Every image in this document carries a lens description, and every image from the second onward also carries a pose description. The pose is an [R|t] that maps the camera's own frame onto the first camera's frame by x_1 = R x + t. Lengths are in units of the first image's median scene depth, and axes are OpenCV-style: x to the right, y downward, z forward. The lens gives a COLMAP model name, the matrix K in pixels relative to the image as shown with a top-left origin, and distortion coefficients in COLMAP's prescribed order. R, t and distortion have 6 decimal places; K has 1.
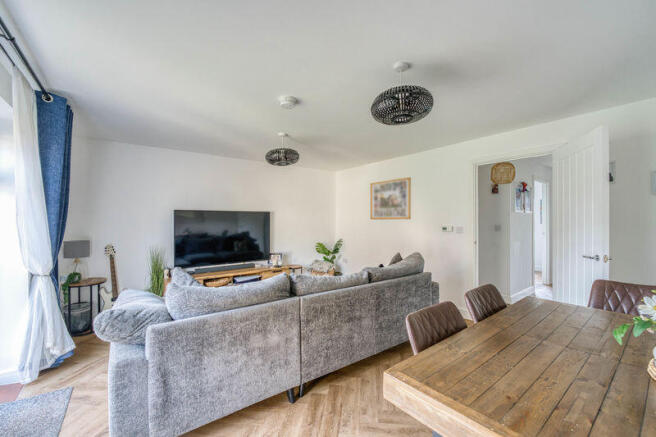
lens RADIAL K [[263.3, 0, 320.9], [0, 263.3, 222.3], [0, 0, 1]] dist [0.002157, -0.000148]
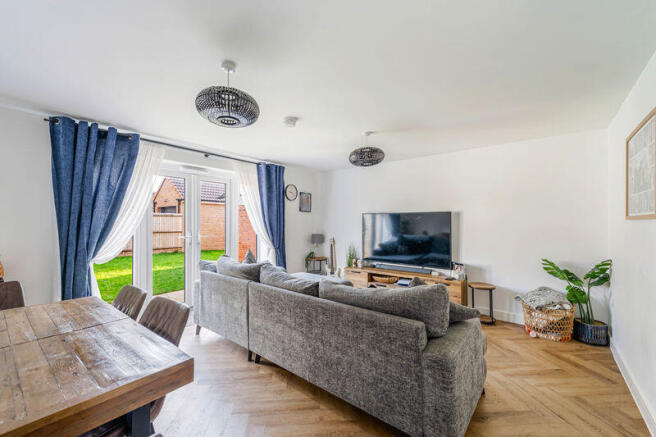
lens RADIAL K [[263.3, 0, 322.2], [0, 263.3, 219.0], [0, 0, 1]] dist [0.002157, -0.000148]
pose [[0.283941, -0.005723, -0.958825, 0.729631], [-0.008972, 0.999923, -0.008625, -0.011018], [0.958800, 0.011051, 0.283868, 0.558471]]
